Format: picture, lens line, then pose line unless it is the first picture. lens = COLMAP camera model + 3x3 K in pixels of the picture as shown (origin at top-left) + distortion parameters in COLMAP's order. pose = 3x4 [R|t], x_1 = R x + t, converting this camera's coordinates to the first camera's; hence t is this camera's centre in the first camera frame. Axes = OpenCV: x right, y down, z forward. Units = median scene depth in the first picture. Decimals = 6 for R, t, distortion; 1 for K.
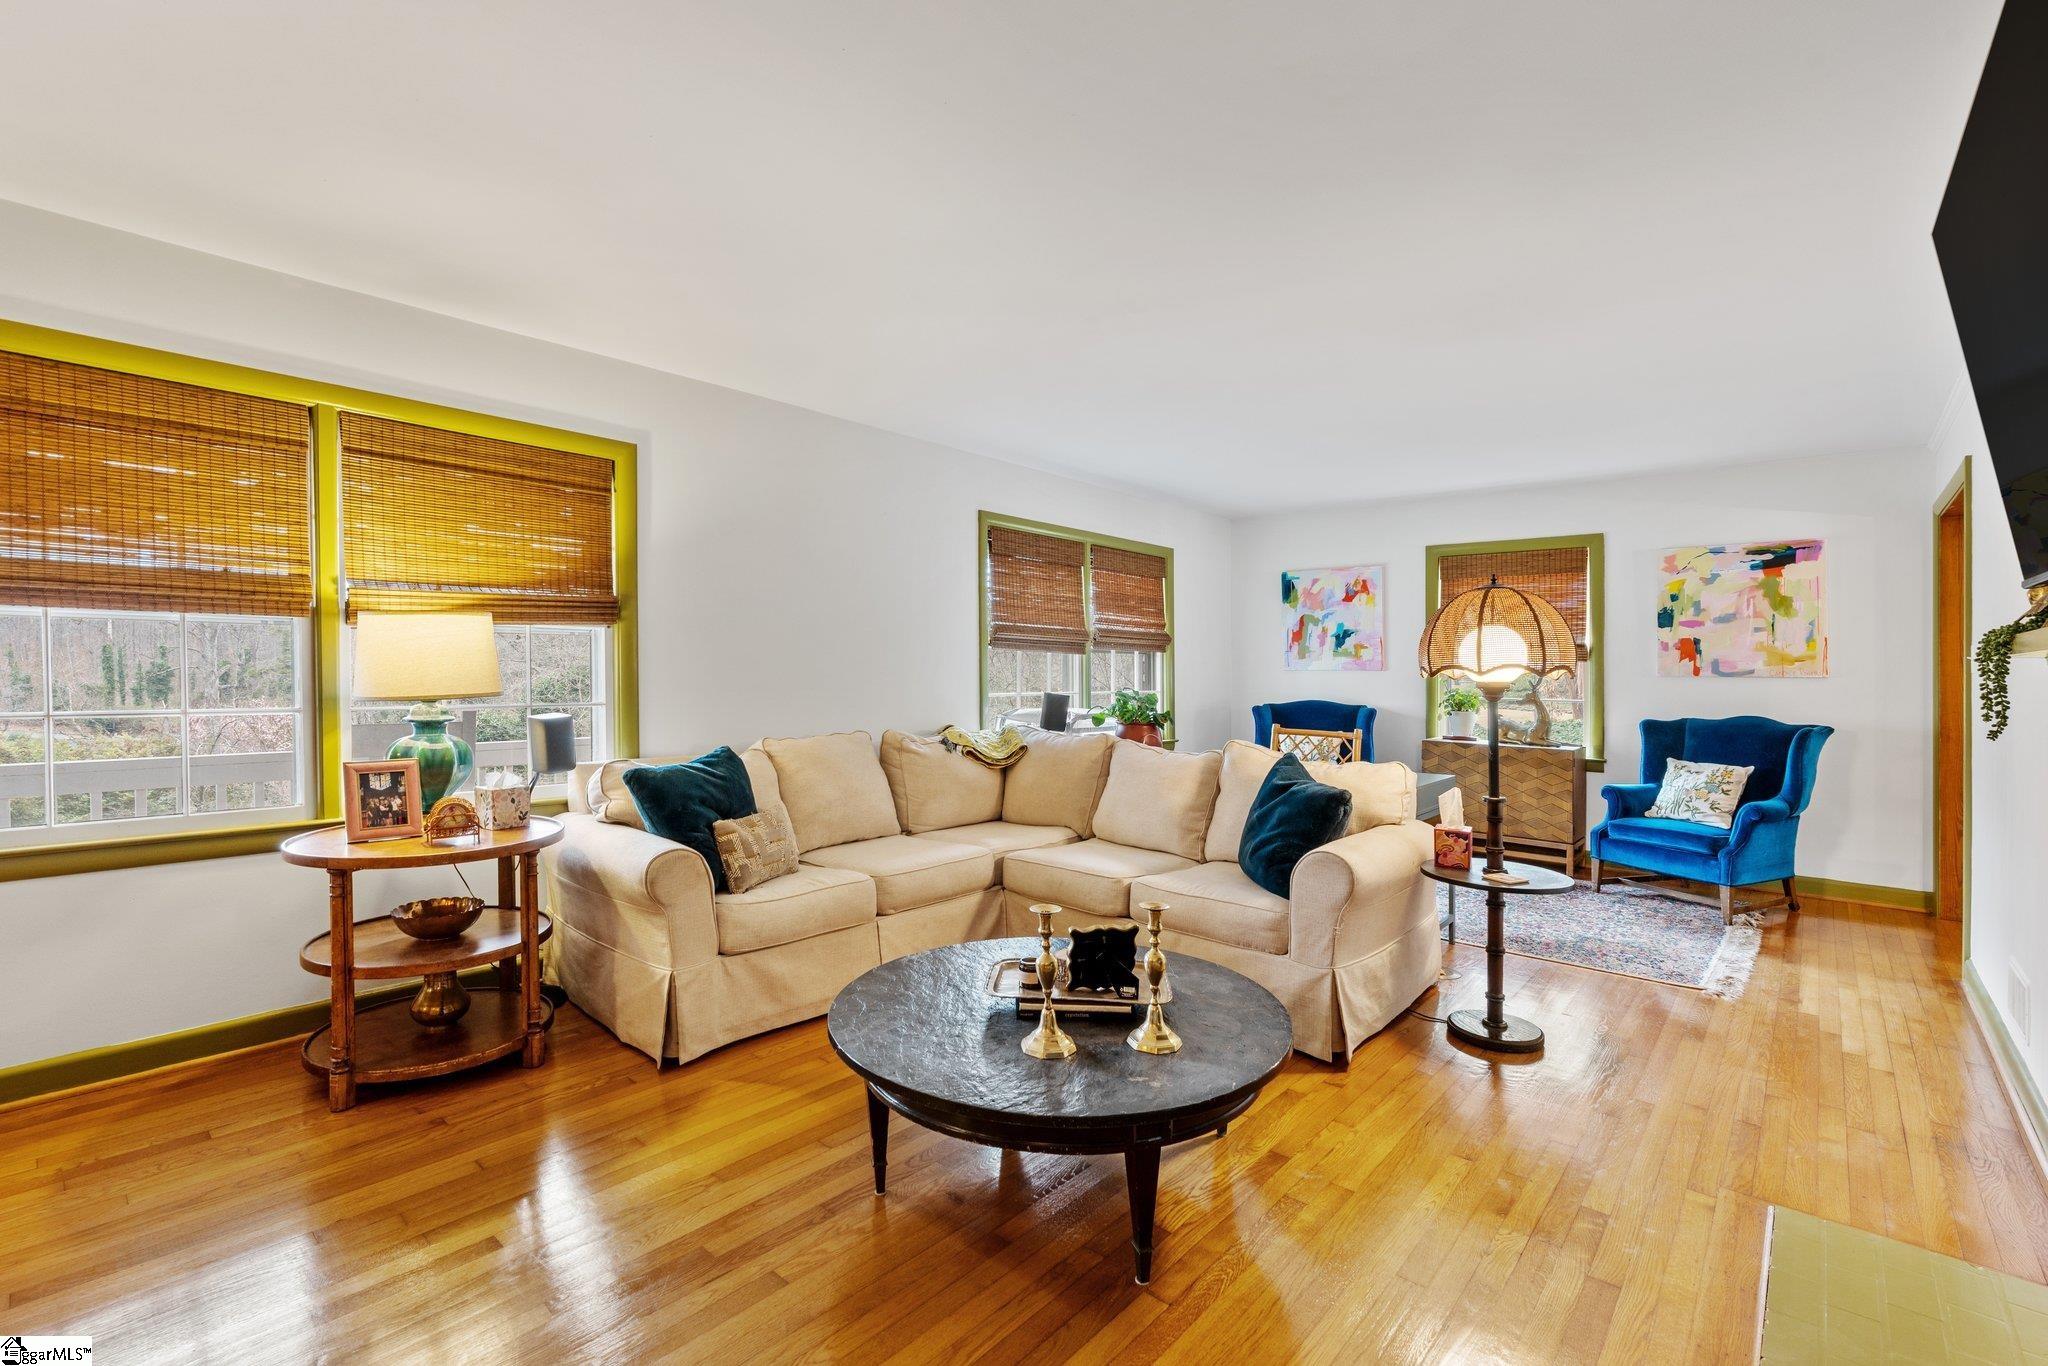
lens RADIAL K [[893.9, 0, 1031.3], [0, 893.9, 680.5], [0, 0, 1]] dist [-0.012816, 0.001965]
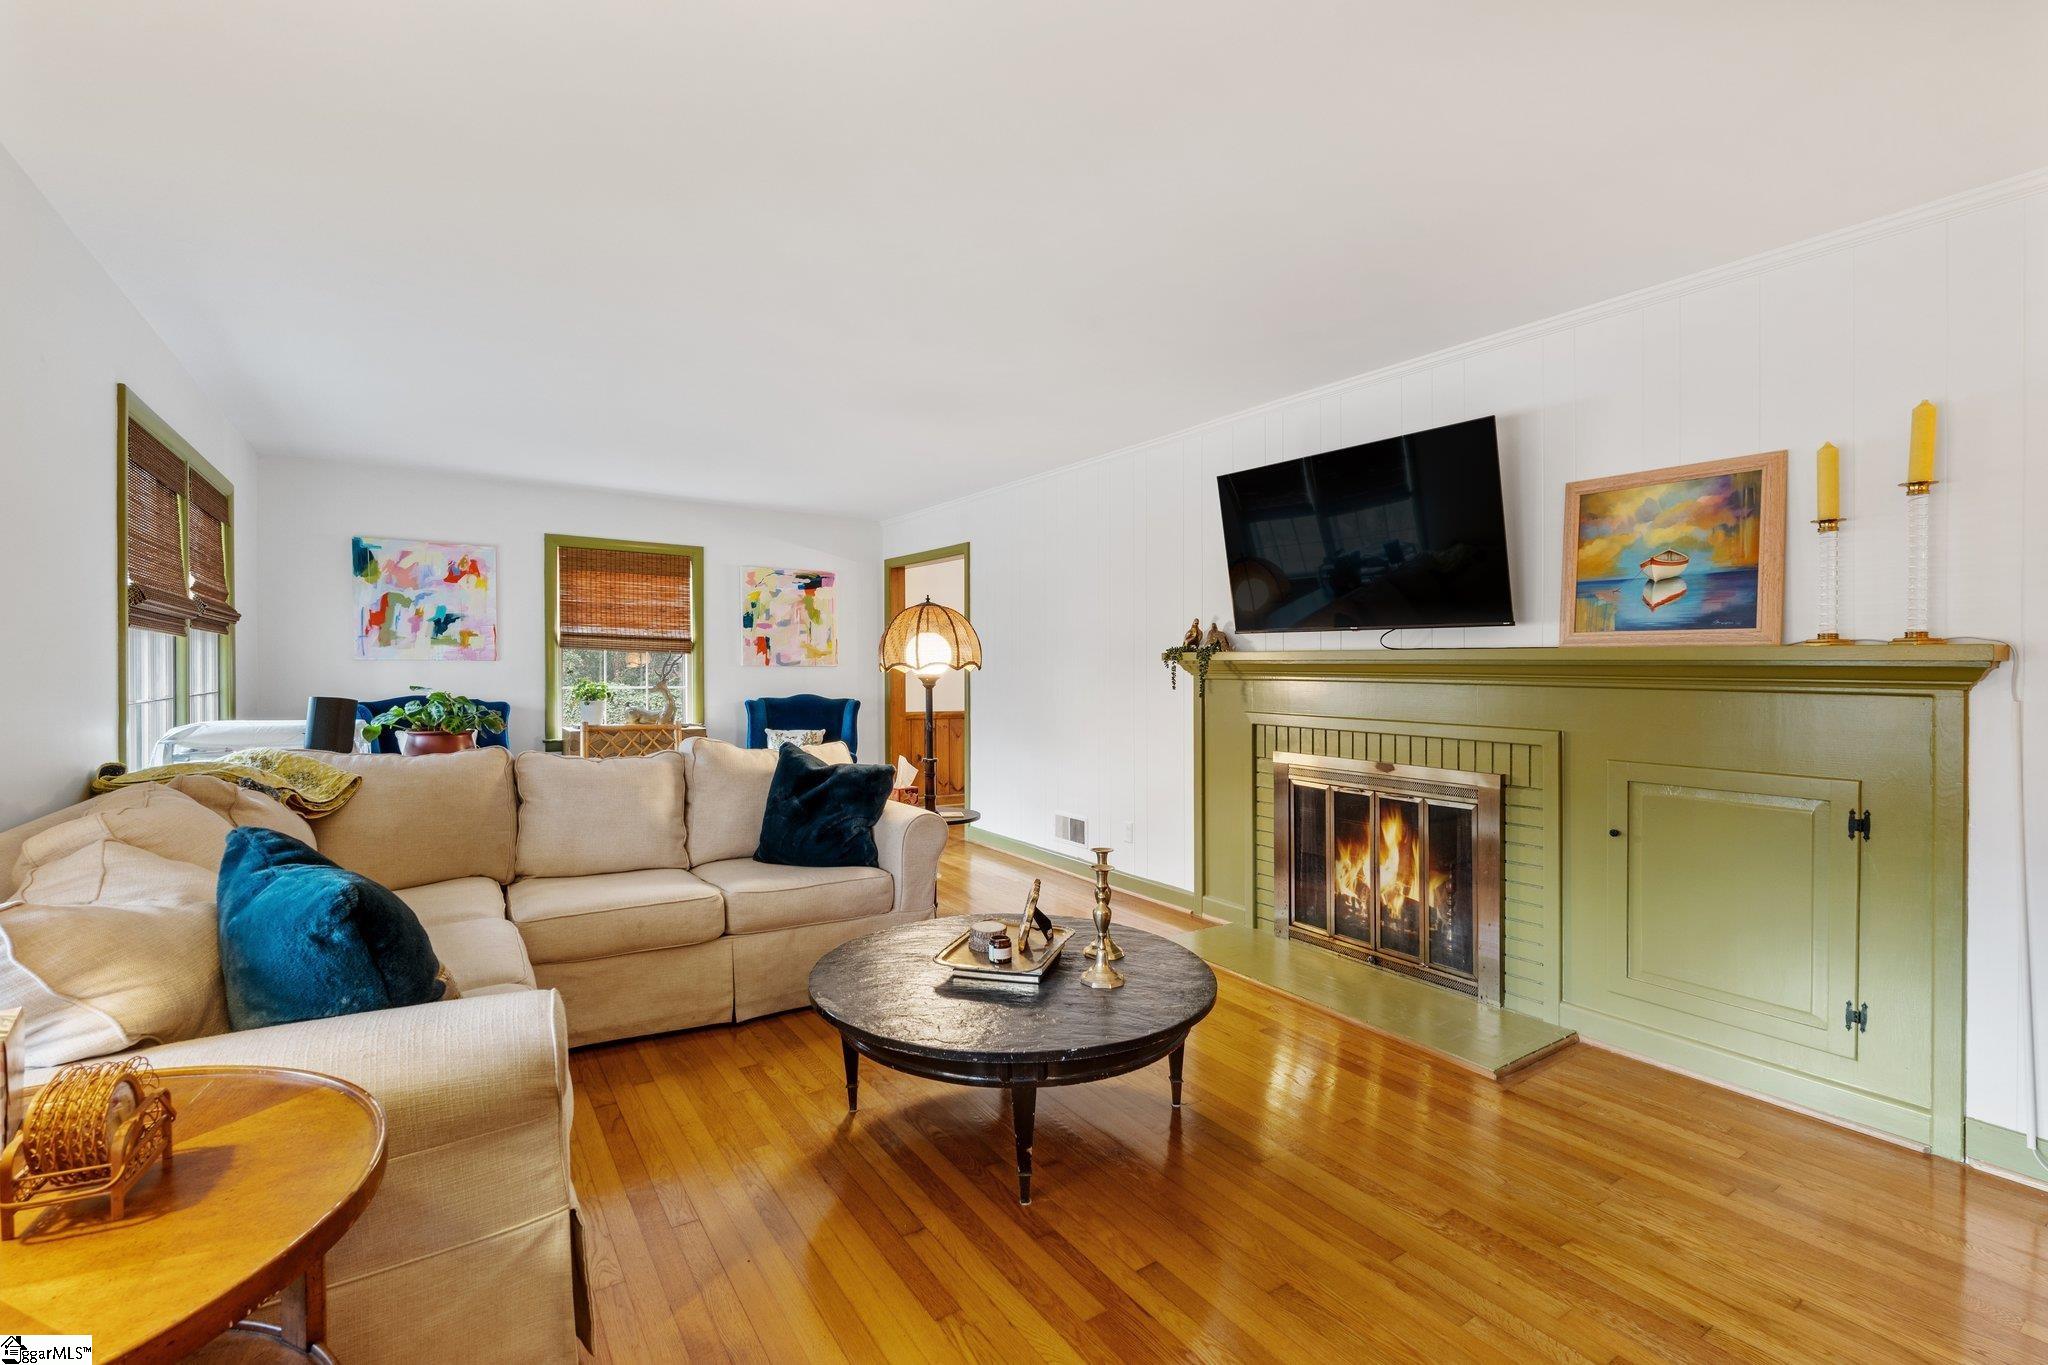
lens RADIAL K [[893.9, 0, 1026.1], [0, 893.9, 681.6], [0, 0, 1]] dist [-0.012816, 0.001965]
pose [[0.251906, -0.025650, 0.967412, -0.436277], [0.003896, 0.999667, 0.025490, -0.013292], [-0.967744, -0.002652, 0.251922, 0.288116]]
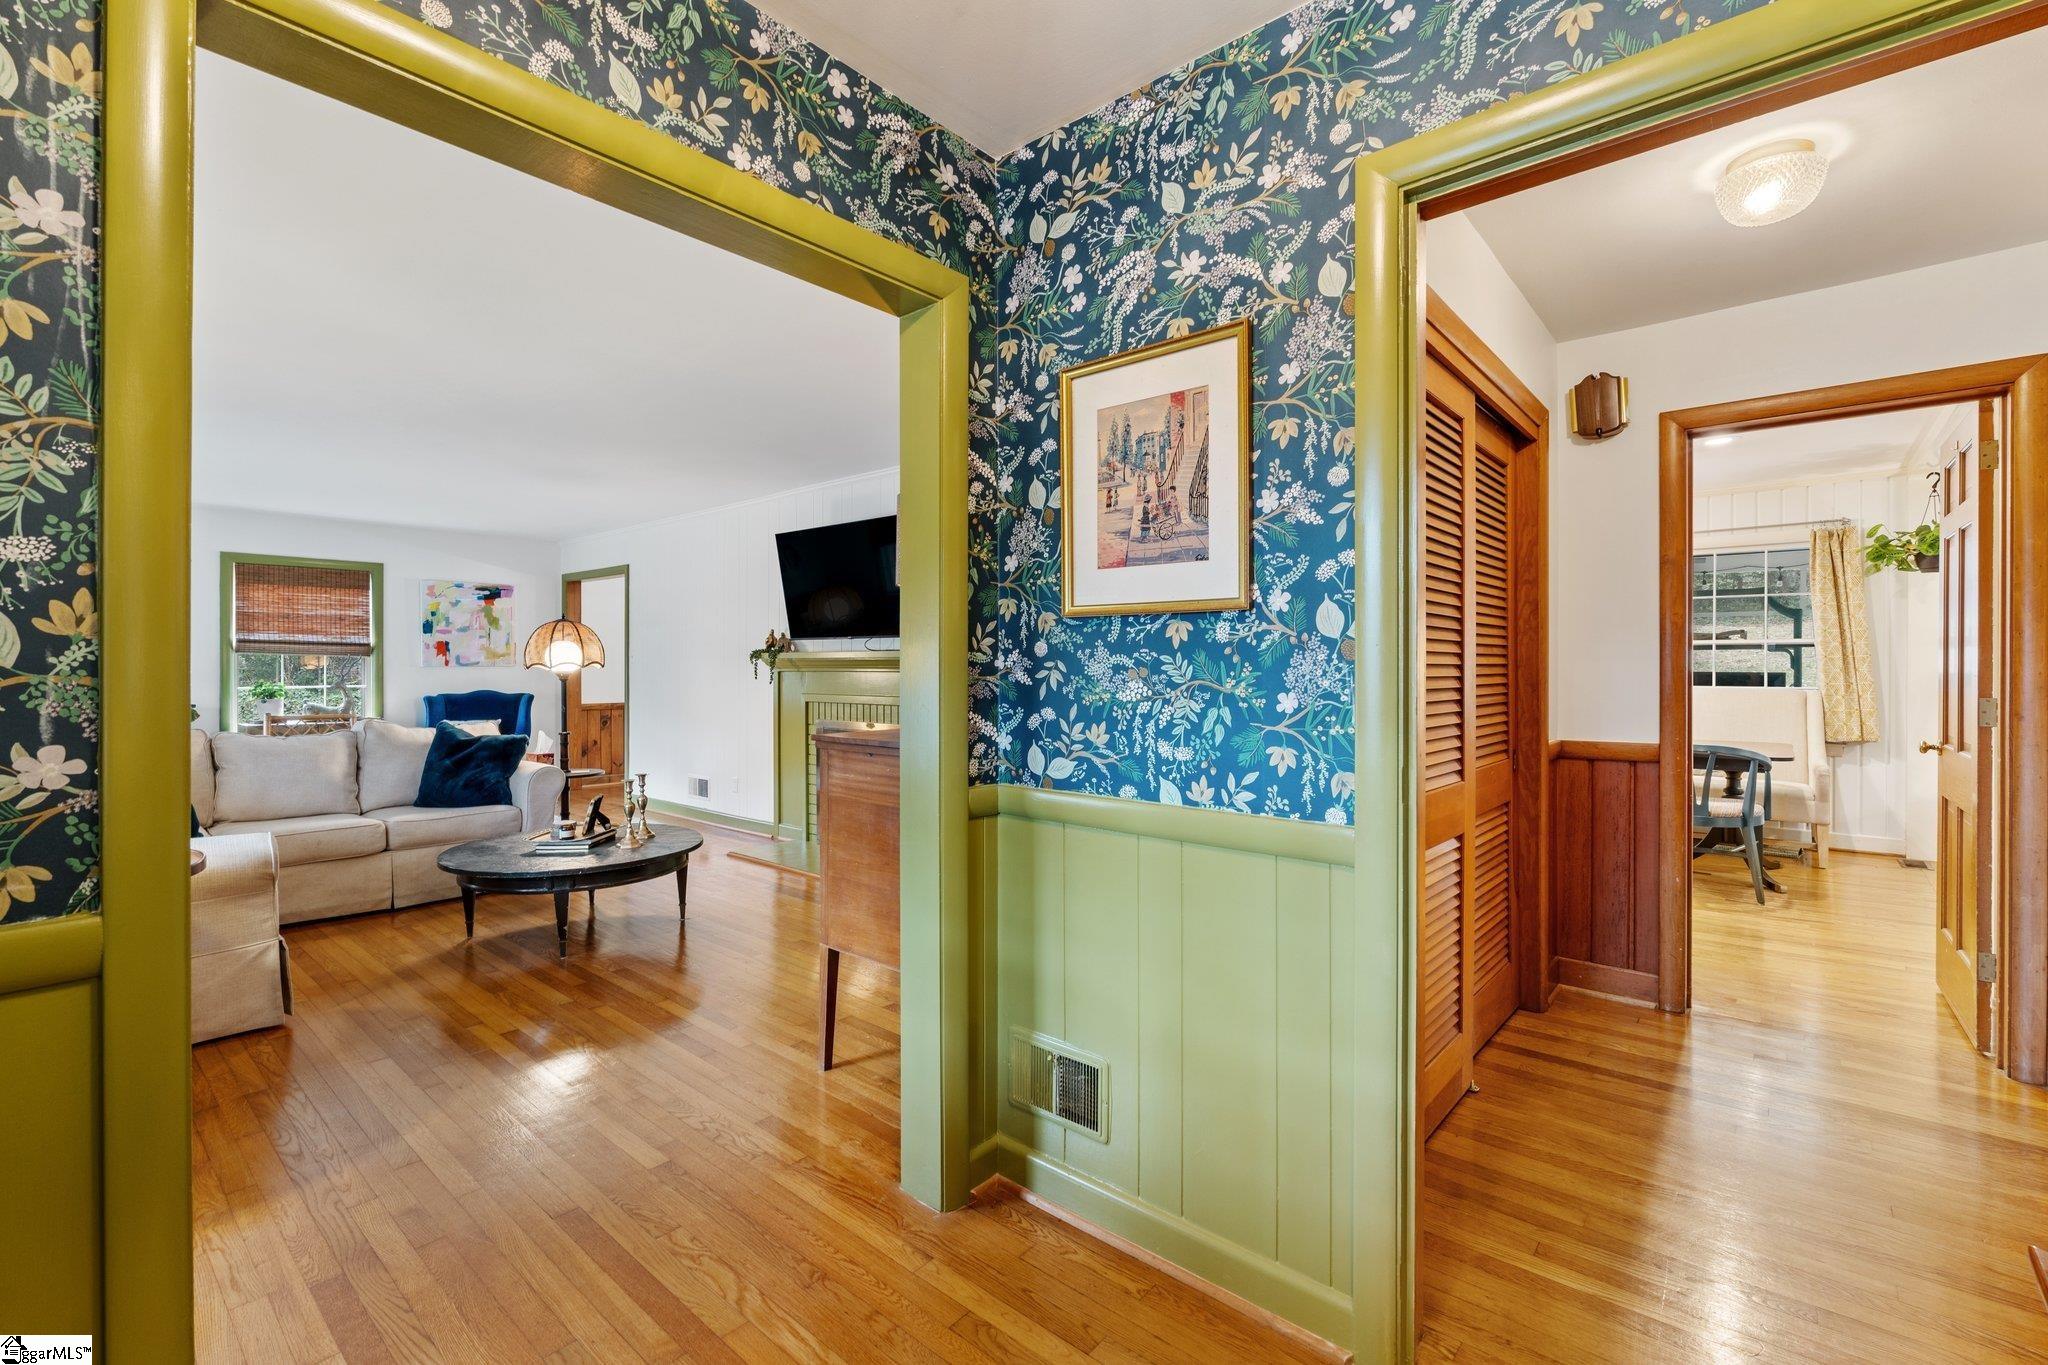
lens RADIAL K [[893.9, 0, 1026.9], [0, 893.9, 645.9], [0, 0, 1]] dist [-0.012816, 0.001965]
pose [[-0.012813, 0.006573, 0.999896, -0.781598], [0.013963, 0.999882, -0.006394, -0.015586], [-0.999820, 0.013880, -0.012903, 0.022877]]
